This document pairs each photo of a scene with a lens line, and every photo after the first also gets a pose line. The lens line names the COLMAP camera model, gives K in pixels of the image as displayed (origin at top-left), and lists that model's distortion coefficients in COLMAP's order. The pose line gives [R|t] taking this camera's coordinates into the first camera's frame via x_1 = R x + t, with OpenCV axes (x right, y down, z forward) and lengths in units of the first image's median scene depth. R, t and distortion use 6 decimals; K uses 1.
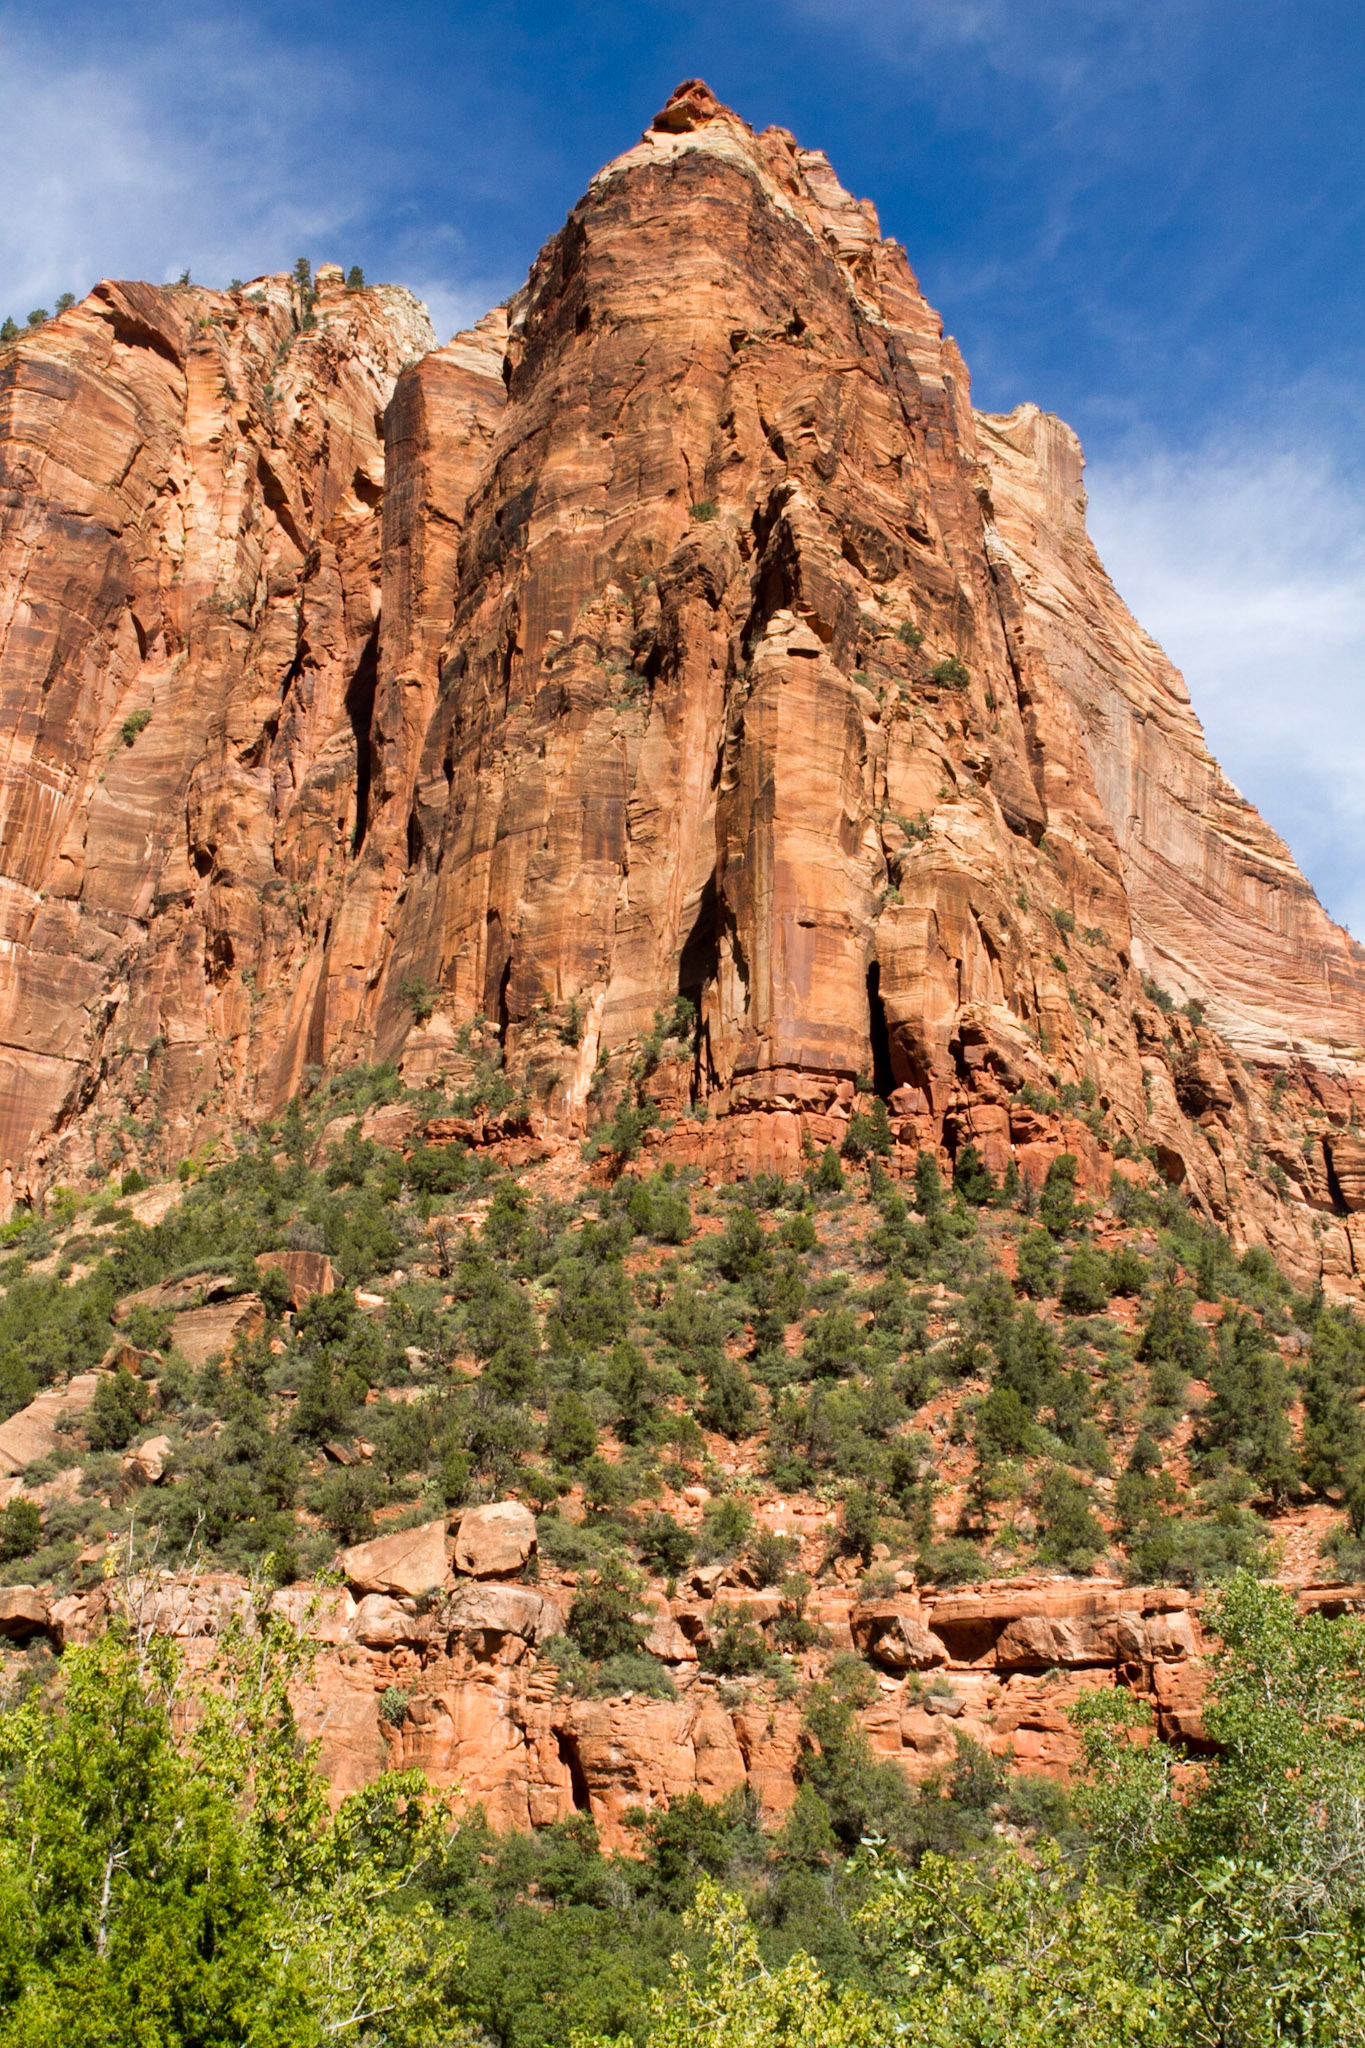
lens RADIAL K [[2696.9, 0, 682.5], [0, 2696.9, 1024.0], [0, 0, 1]] dist [-0.032905, -0.033678]
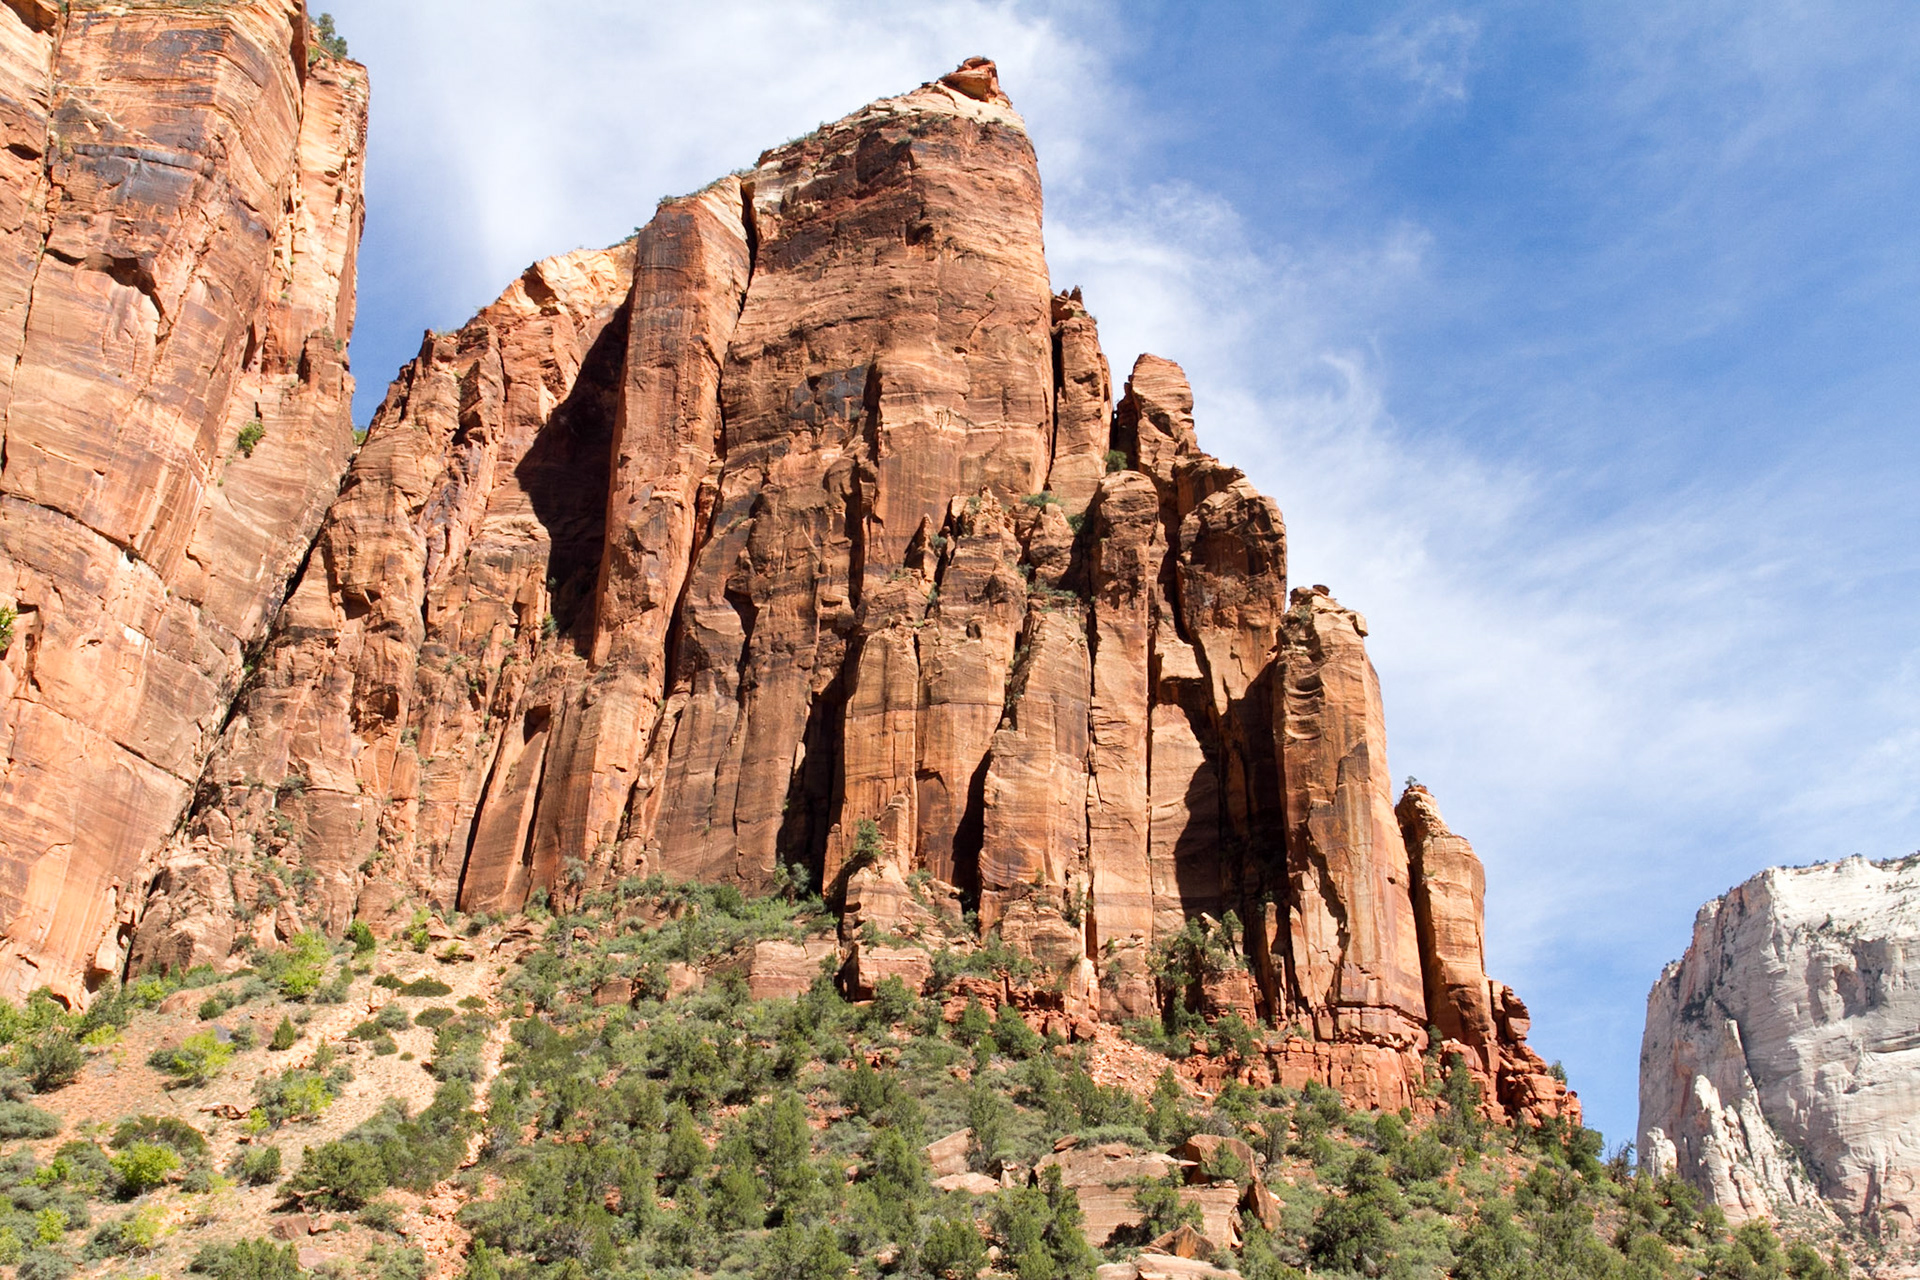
lens RADIAL K [[2236.4, 0, 960.0], [0, 2236.4, 640.0], [0, 0, 1]] dist [0.045114, 0.007761]
pose [[0.812707, 0.256371, 0.523242, -0.442349], [-0.203176, 0.966328, -0.157893, 0.036299], [-0.546102, 0.022010, 0.837429, 0.225070]]
